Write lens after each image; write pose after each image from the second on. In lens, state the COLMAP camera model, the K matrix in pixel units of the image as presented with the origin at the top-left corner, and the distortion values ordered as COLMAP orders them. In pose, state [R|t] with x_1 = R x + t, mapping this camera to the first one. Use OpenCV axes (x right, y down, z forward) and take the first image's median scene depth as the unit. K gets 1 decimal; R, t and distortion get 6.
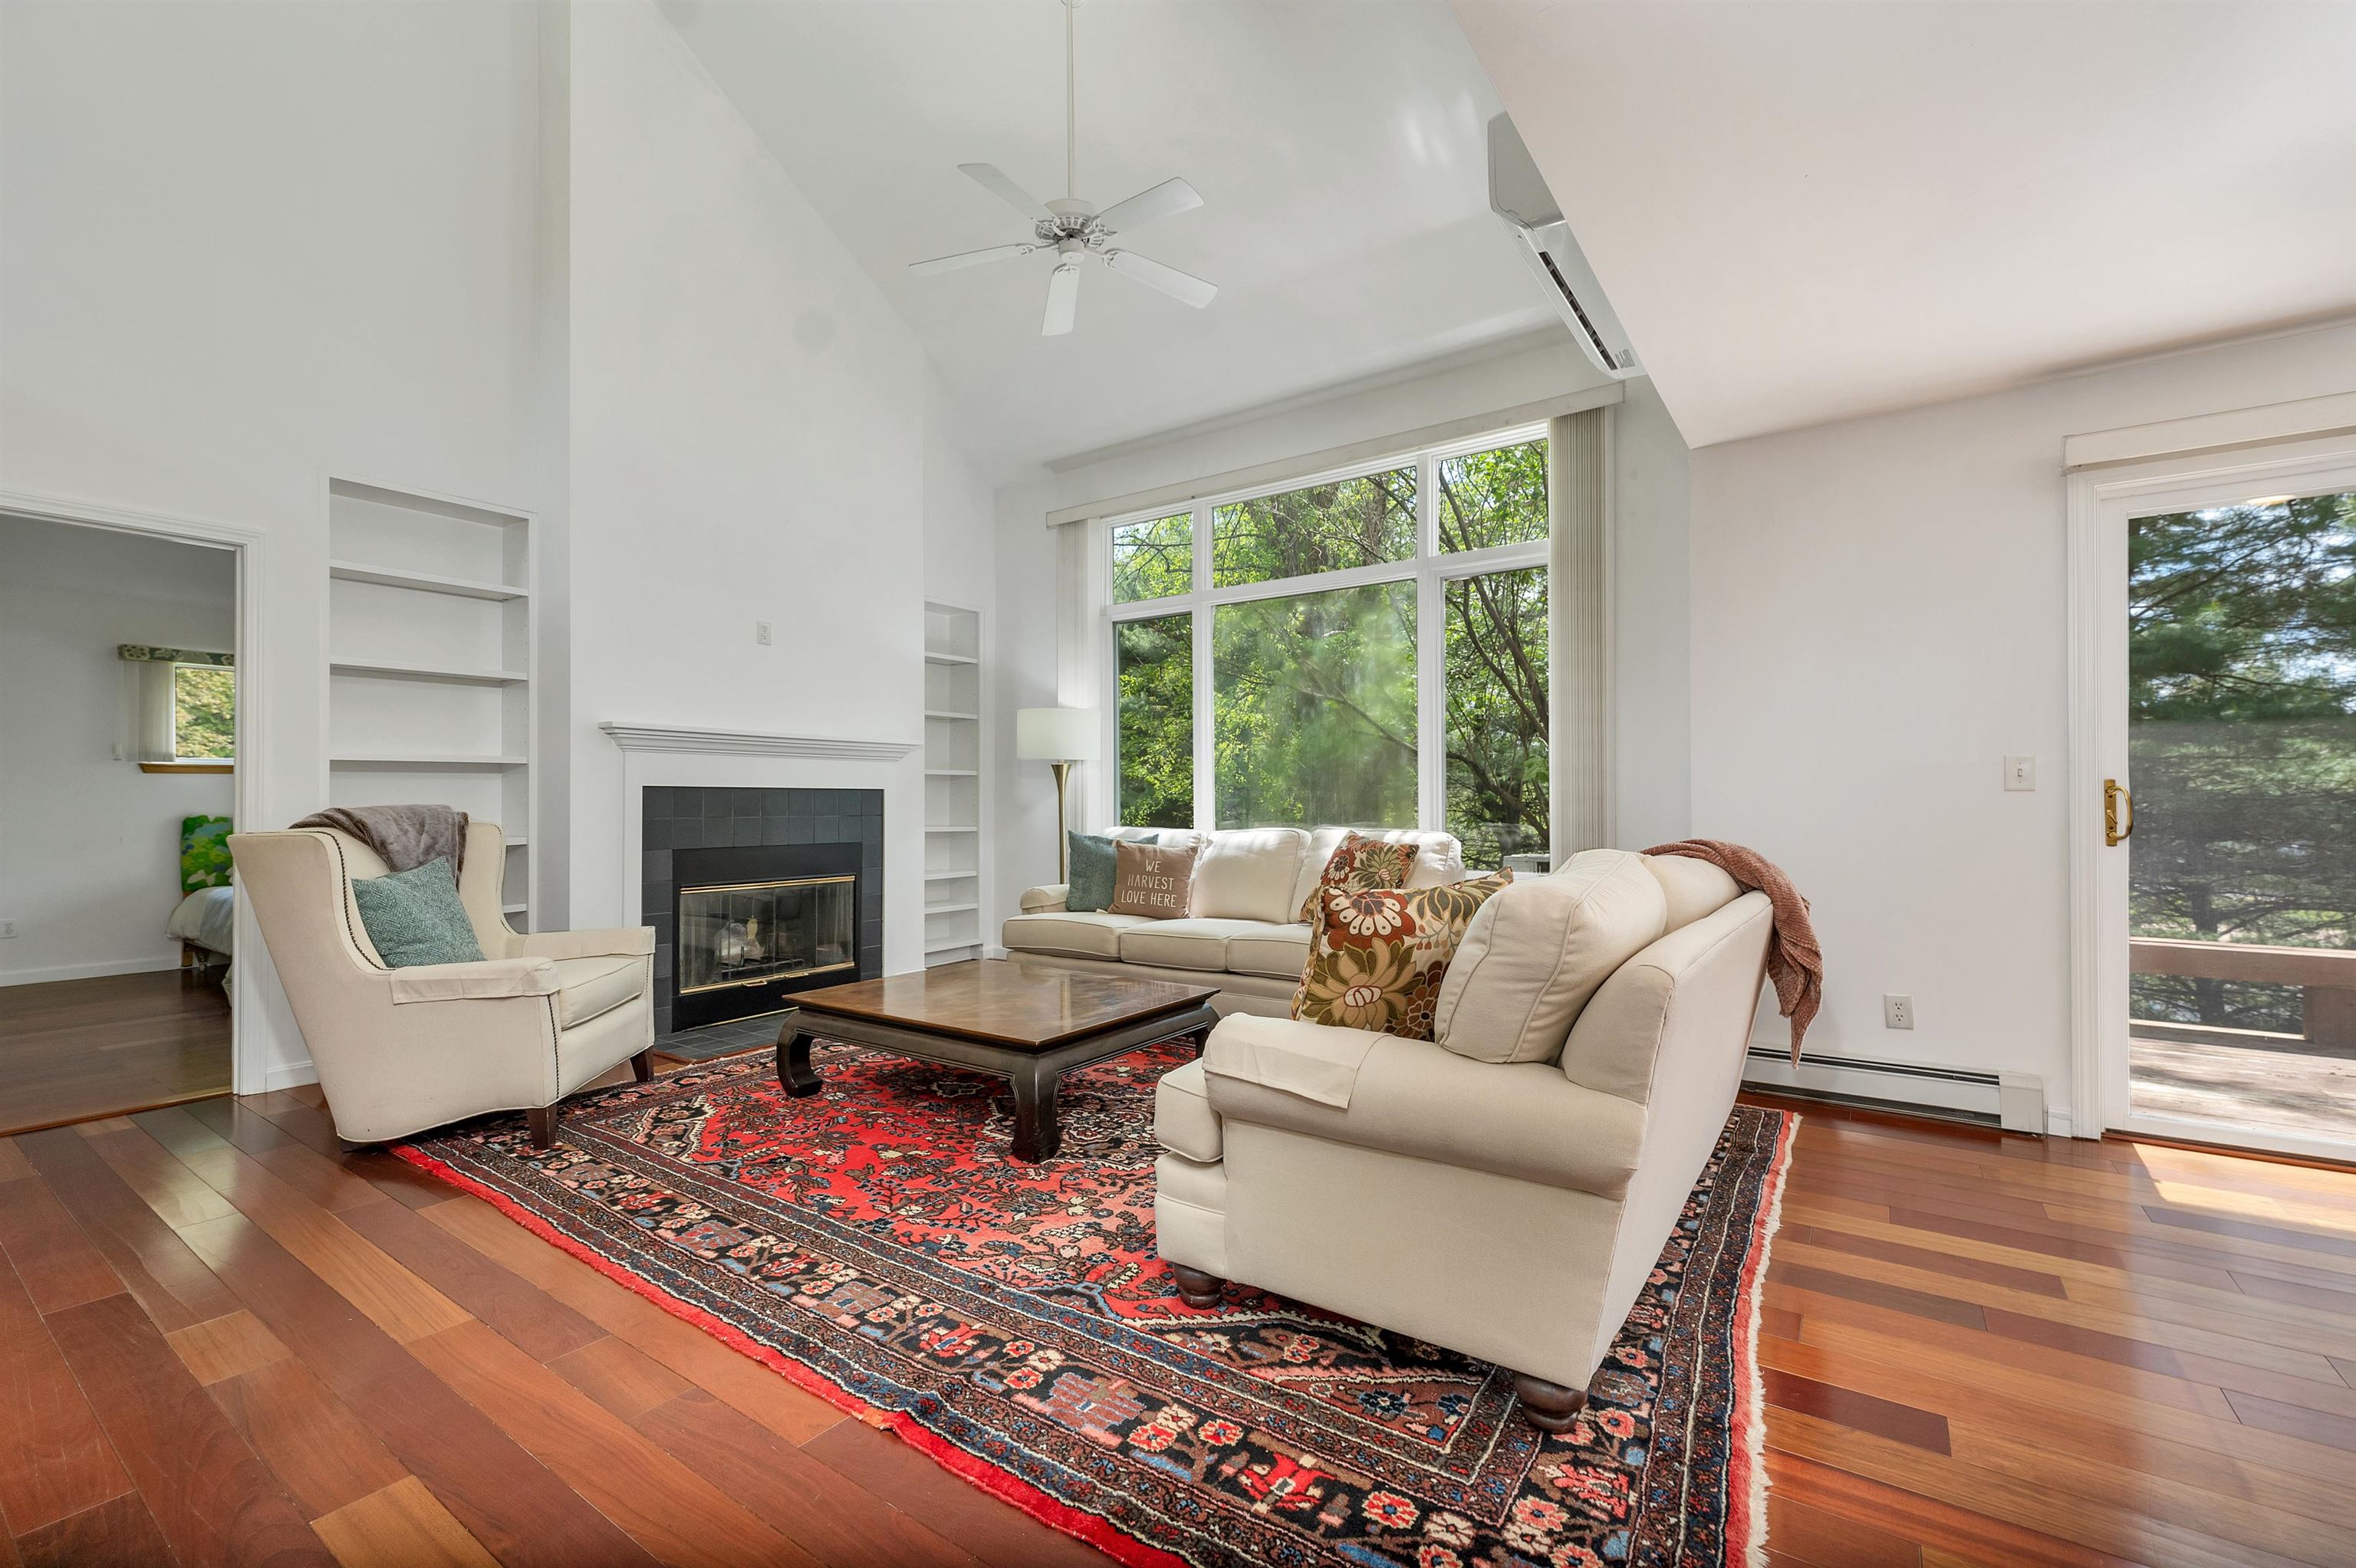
lens RADIAL K [[1012.5, 0, 1303.5], [0, 1012.5, 790.5], [0, 0, 1]] dist [-0.001444, -0.000545]
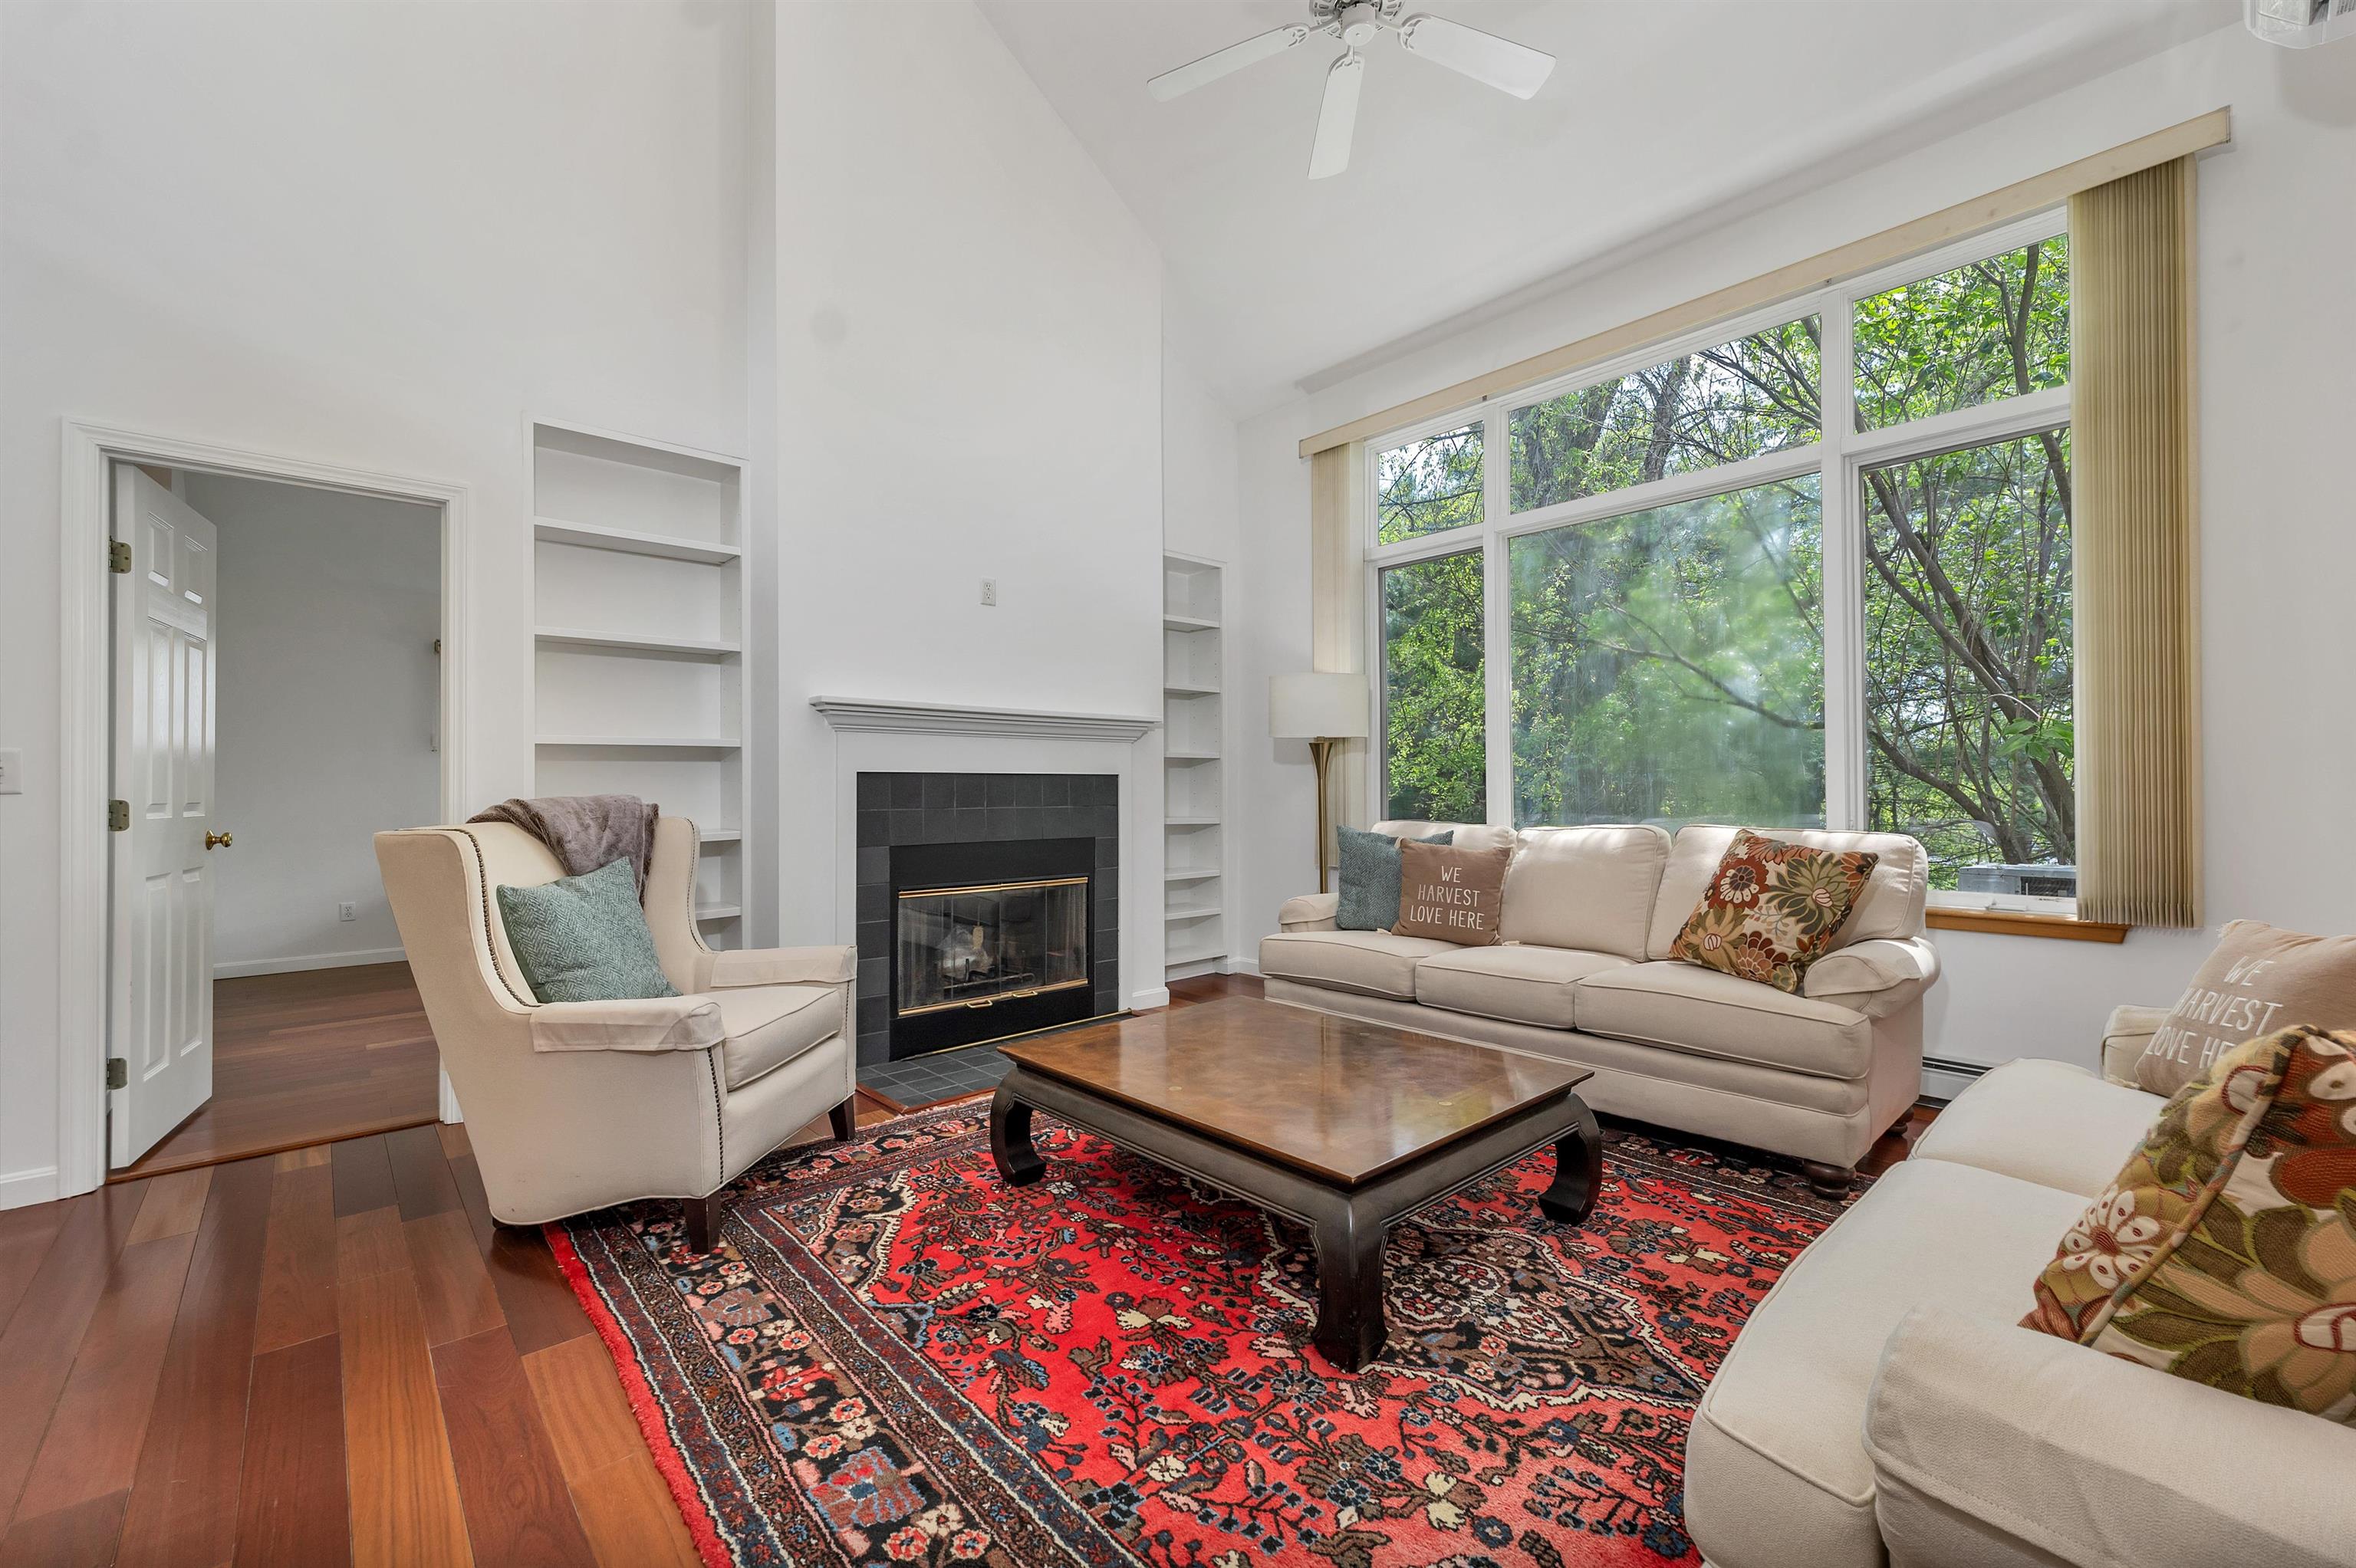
lens RADIAL K [[1014.9, 0, 1221.9], [0, 1014.9, 780.7], [0, 0, 1]] dist [0.000174, -0.000175]
pose [[0.958062, -0.004637, -0.286522, -0.143535], [0.005655, 0.999980, 0.002728, 0.003075], [0.286504, -0.004234, 0.958070, 0.341060]]
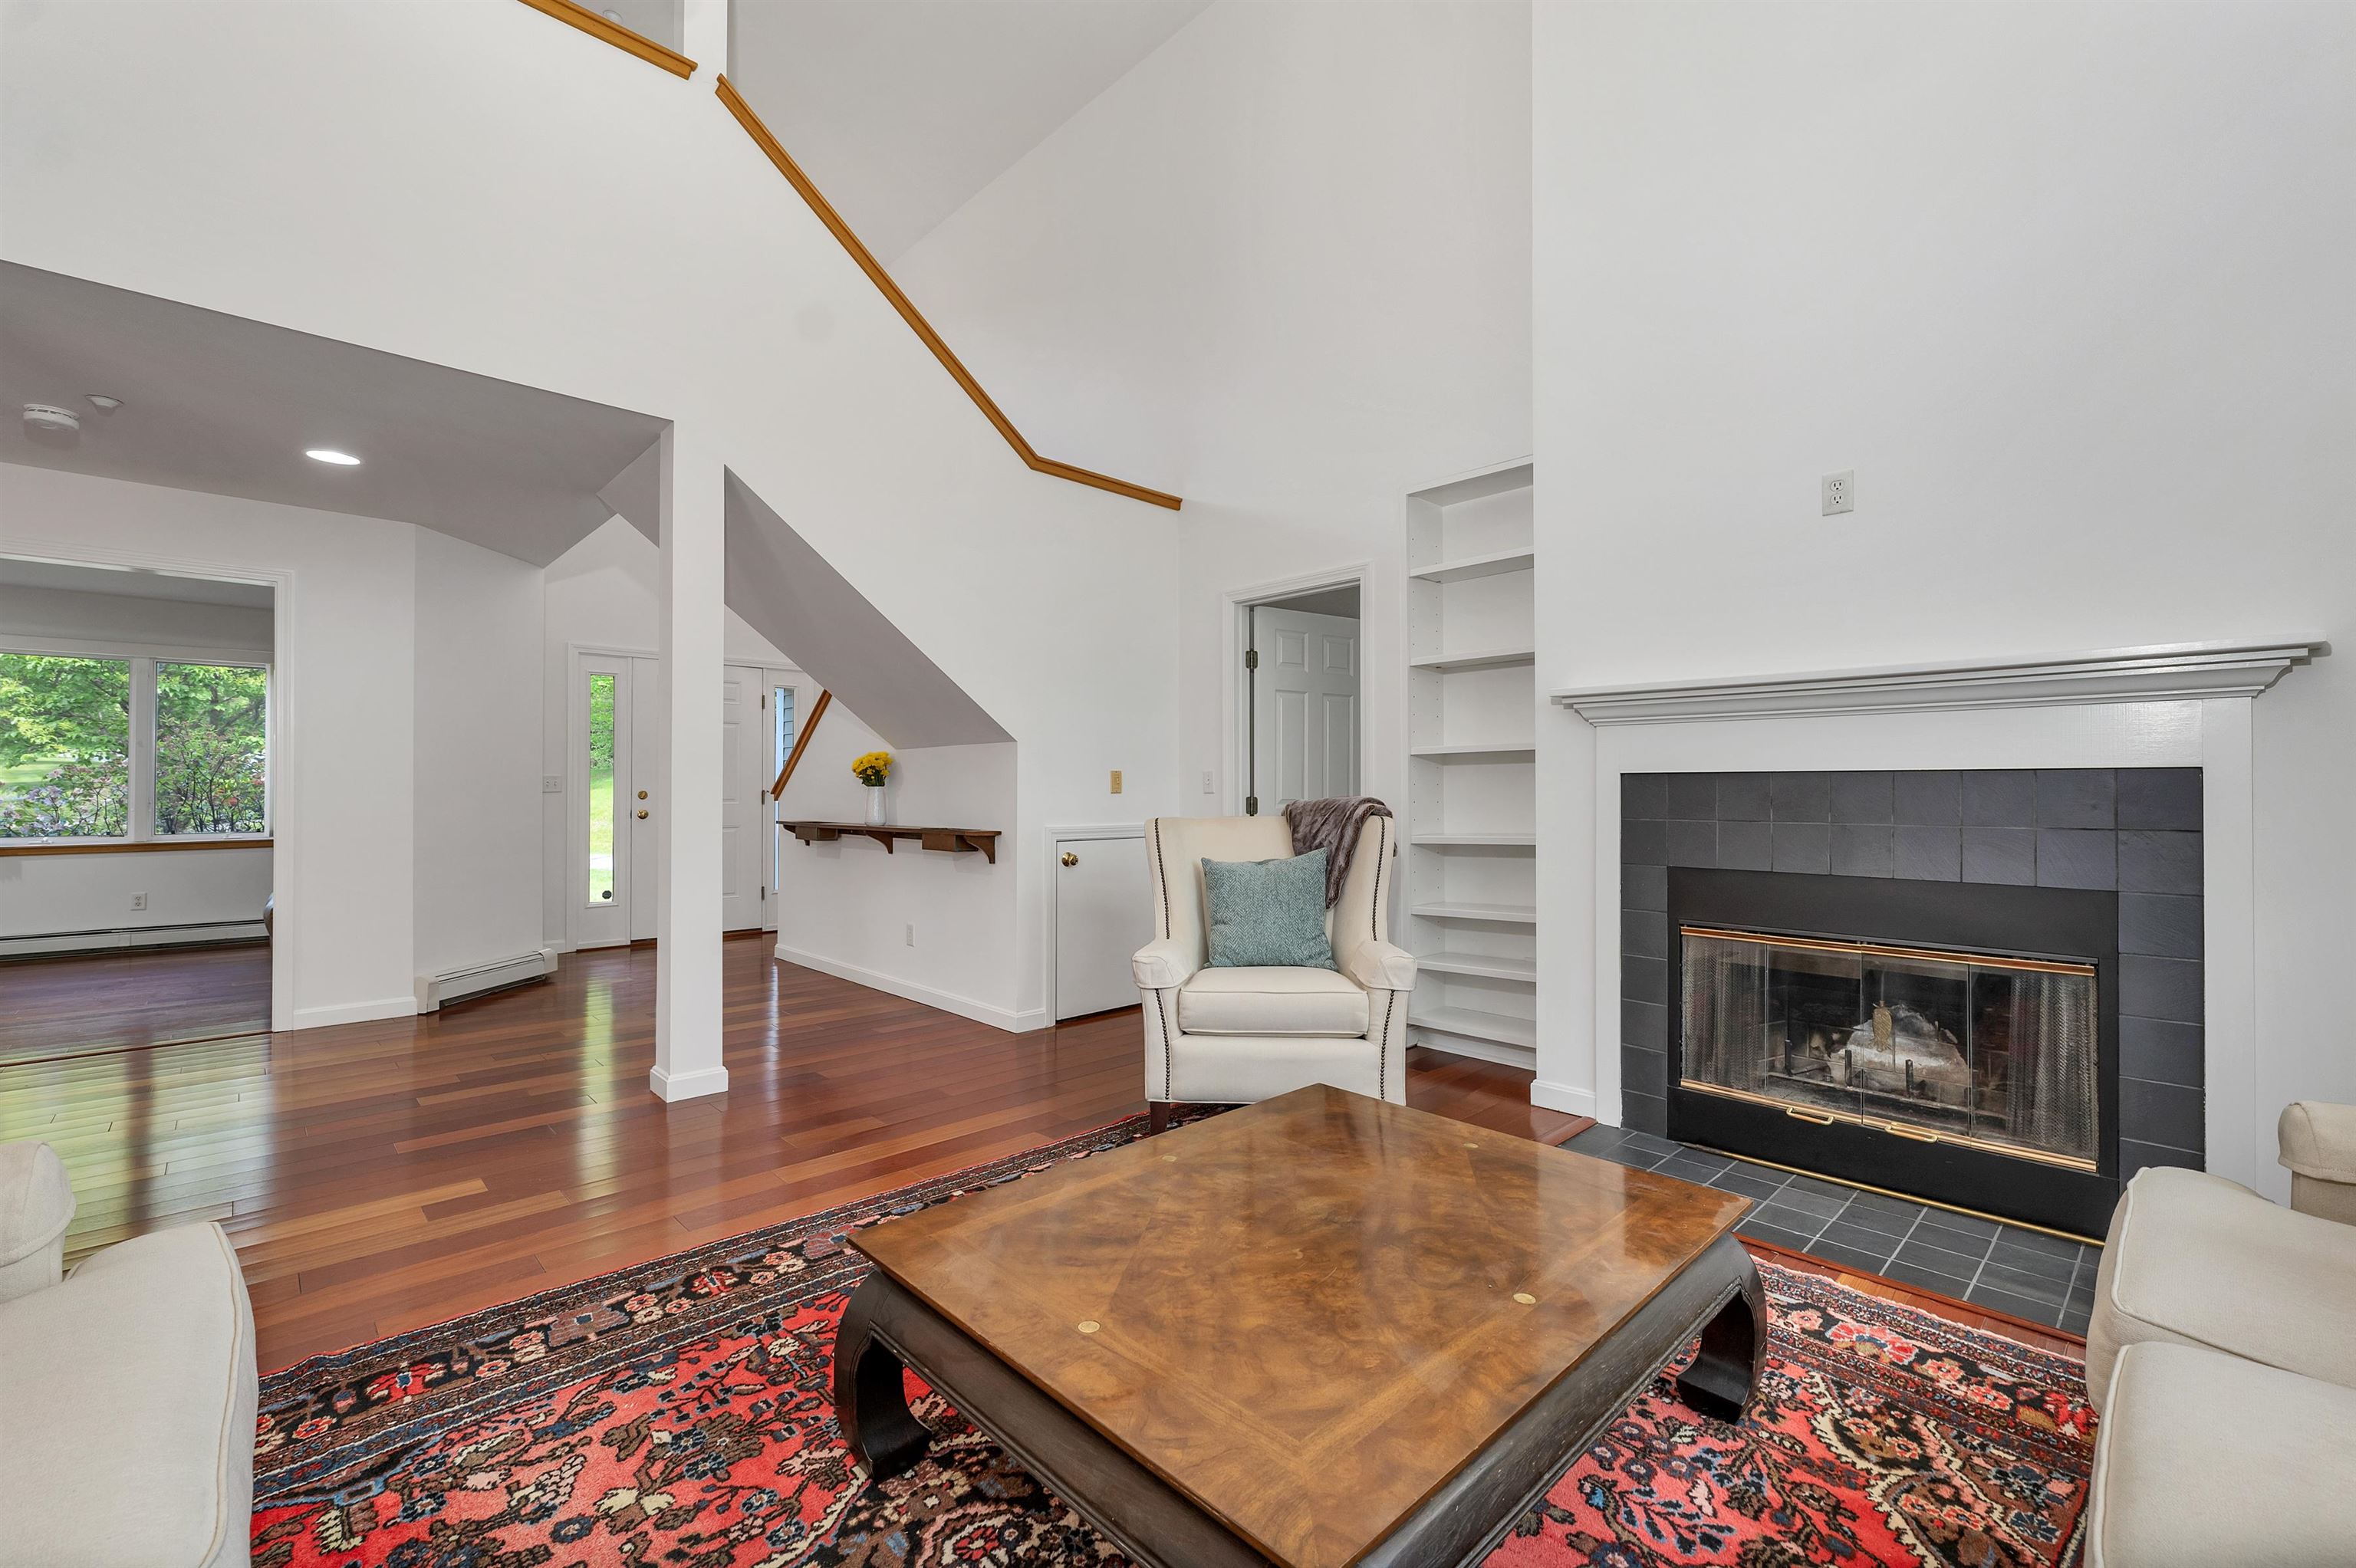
lens RADIAL K [[1059.3, 0, 1185.6], [0, 1059.3, 784.7], [0, 0, 1]] dist [-0.000776, -0.000058]
pose [[-0.343415, -0.003377, -0.939178, 0.192417], [0.009948, 0.999924, -0.007233, 0.007588], [0.939131, -0.011827, -0.343355, 1.223341]]
